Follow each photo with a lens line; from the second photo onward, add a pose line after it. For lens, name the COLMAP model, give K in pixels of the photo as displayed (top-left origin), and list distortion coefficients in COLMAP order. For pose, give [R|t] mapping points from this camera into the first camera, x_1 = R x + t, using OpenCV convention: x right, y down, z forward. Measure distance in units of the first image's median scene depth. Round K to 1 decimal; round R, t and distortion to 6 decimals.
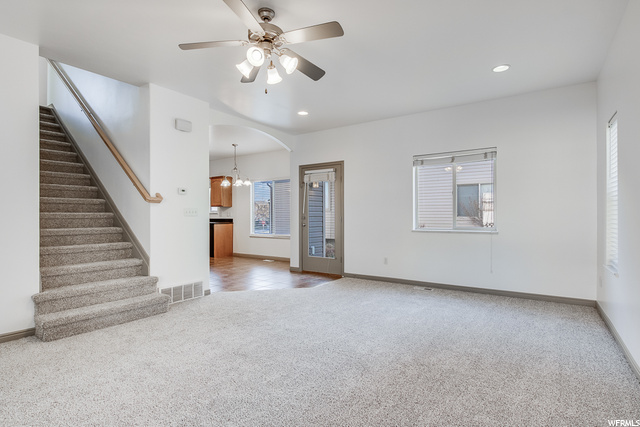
lens RADIAL K [[319.6, 0, 320.0], [0, 319.6, 213.5], [0, 0, 1]] dist [-0.001909, -0.000823]
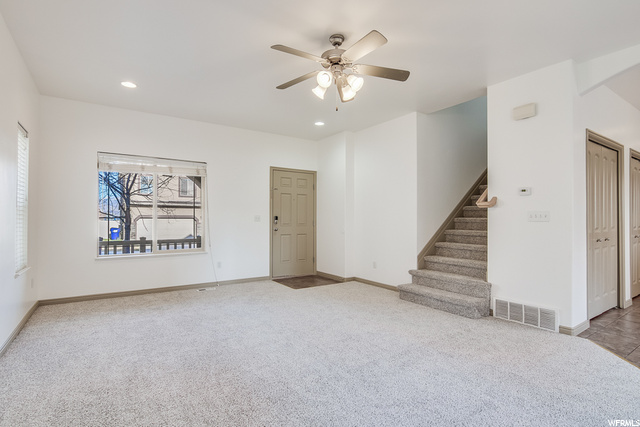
lens RADIAL K [[319.6, 0, 320.0], [0, 319.6, 213.5], [0, 0, 1]] dist [-0.001909, -0.000823]
pose [[-0.363320, -0.013358, -0.931569, 0.622326], [0.005791, 0.999846, -0.016595, -0.002239], [0.931647, -0.011424, -0.363186, 0.938690]]
